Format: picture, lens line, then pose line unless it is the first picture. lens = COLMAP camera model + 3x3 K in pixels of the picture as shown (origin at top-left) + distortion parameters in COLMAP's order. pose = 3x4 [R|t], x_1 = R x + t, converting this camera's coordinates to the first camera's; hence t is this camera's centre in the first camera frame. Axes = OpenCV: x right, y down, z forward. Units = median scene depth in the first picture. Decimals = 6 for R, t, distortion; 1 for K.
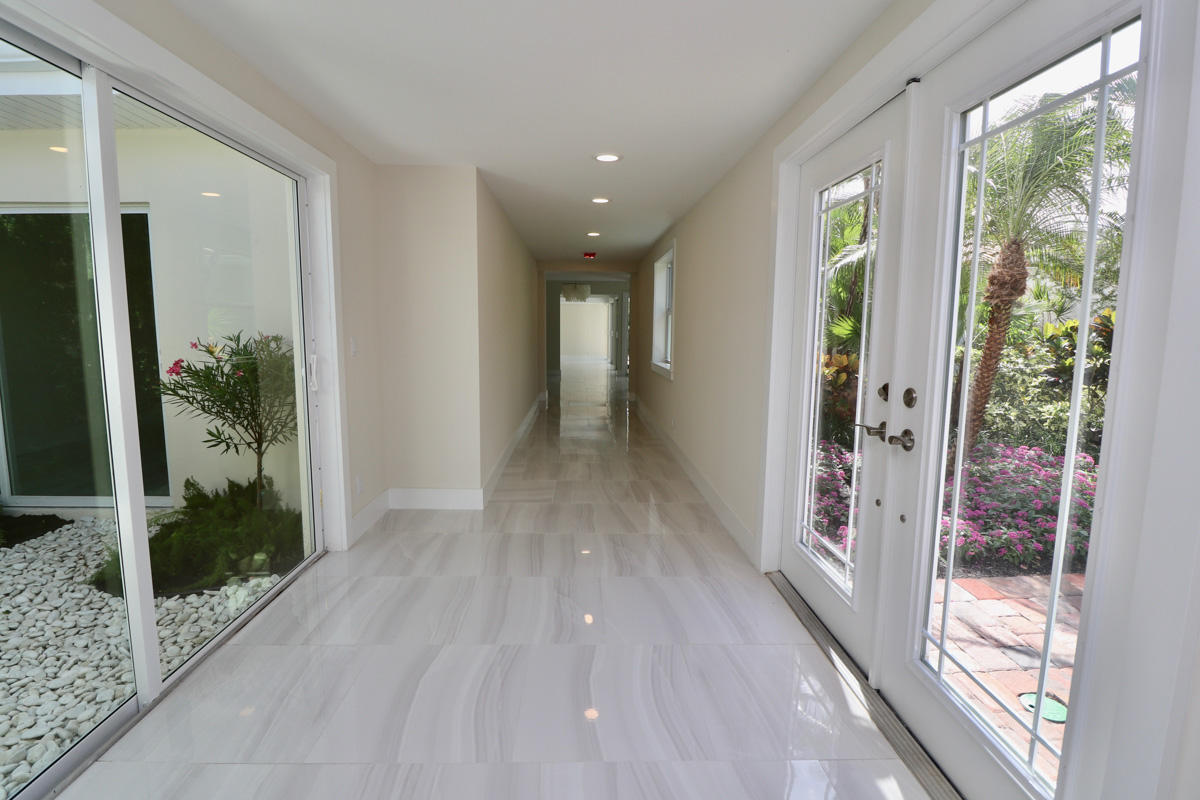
lens RADIAL K [[559.9, 0, 600.3], [0, 559.9, 387.3], [0, 0, 1]] dist [-0.016795, -0.000491]
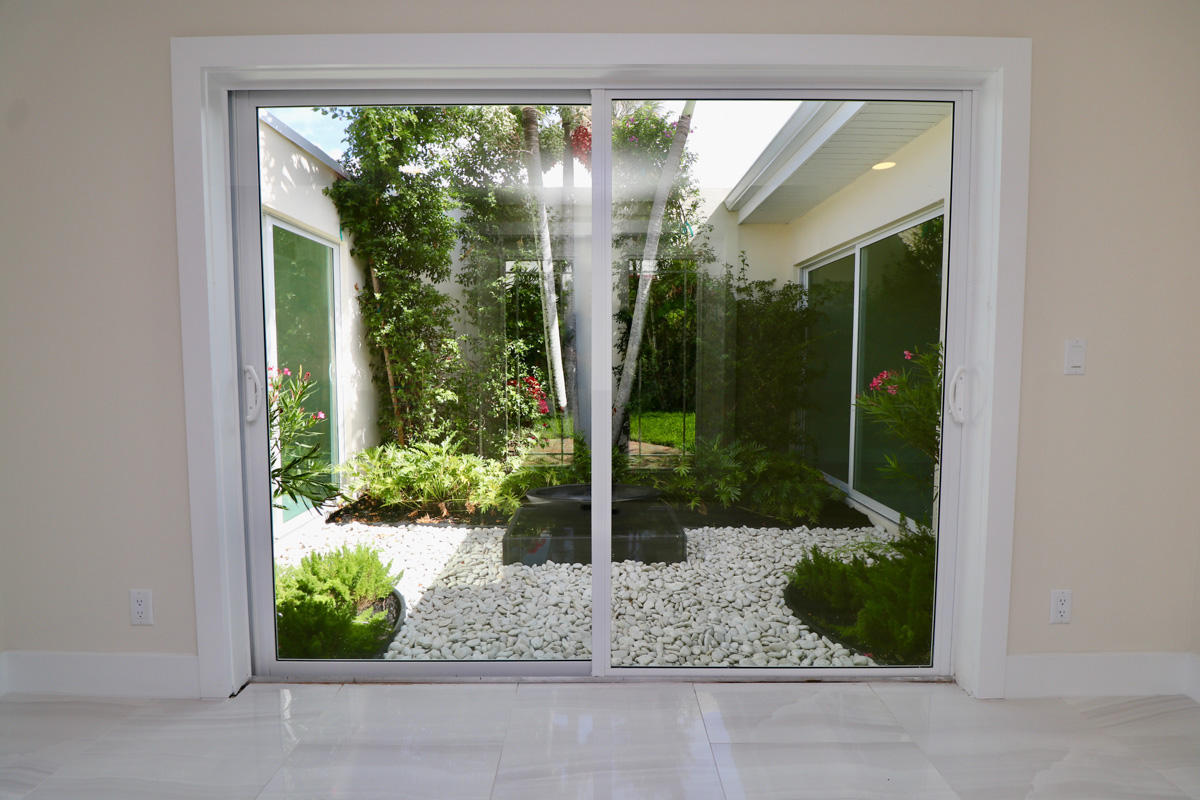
lens RADIAL K [[559.9, 0, 600.3], [0, 559.9, 387.3], [0, 0, 1]] dist [-0.016795, -0.000491]
pose [[-0.043118, 0.050270, -0.997804, 0.155891], [-0.109380, 0.992492, 0.054729, -0.029298], [0.993064, 0.111499, -0.037295, 0.683454]]
